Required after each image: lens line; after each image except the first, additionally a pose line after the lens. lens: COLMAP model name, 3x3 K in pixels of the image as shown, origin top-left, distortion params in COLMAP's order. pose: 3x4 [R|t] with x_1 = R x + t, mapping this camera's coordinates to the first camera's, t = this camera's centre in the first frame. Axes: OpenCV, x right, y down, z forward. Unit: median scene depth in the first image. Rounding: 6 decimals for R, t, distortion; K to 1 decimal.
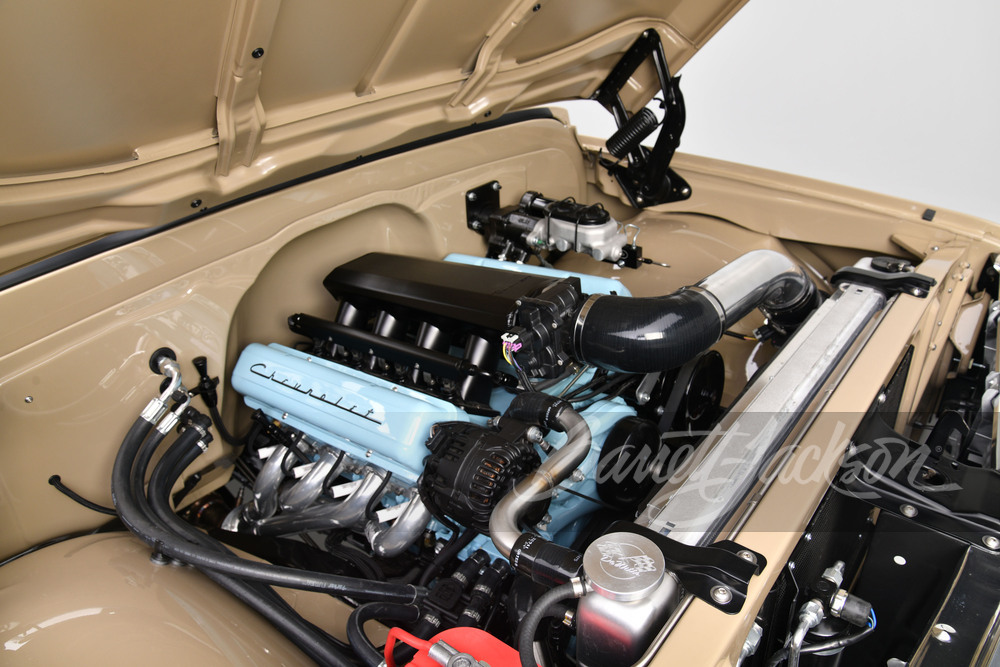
lens RADIAL K [[721.7, 0, 500.0], [0, 721.7, 333.5], [0, 0, 1]] dist [-0.057930, 0.001330]
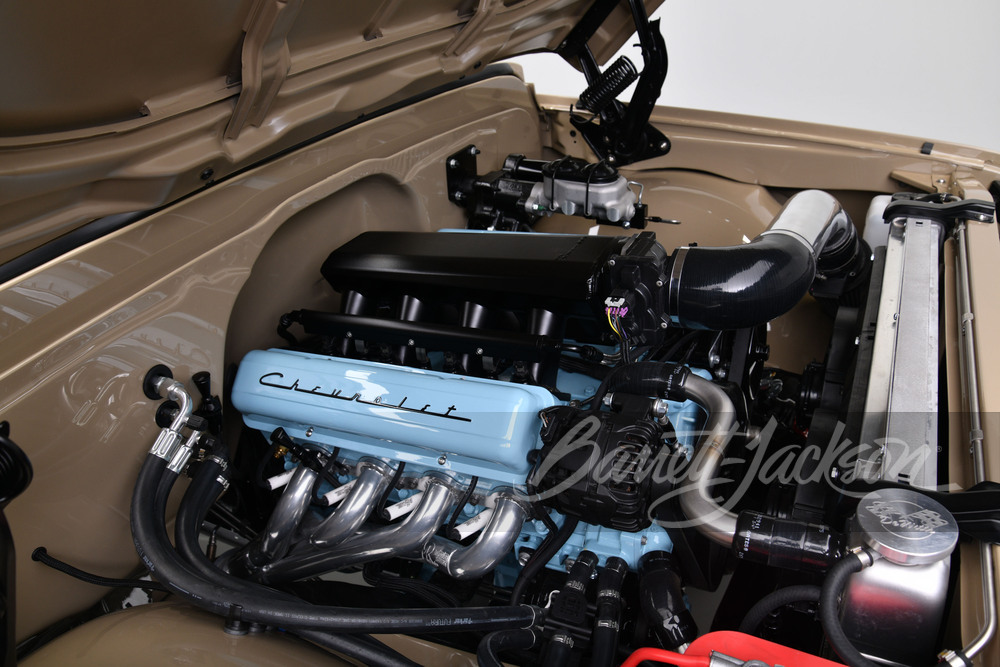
lens RADIAL K [[765.5, 0, 500.0], [0, 765.5, 333.5], [0, 0, 1]] dist [-0.040172, 0.001192]
pose [[0.976285, -0.107252, 0.188057, -0.222086], [0.106546, 0.994211, 0.013891, 0.011896], [-0.188458, 0.006475, 0.982060, 0.089184]]
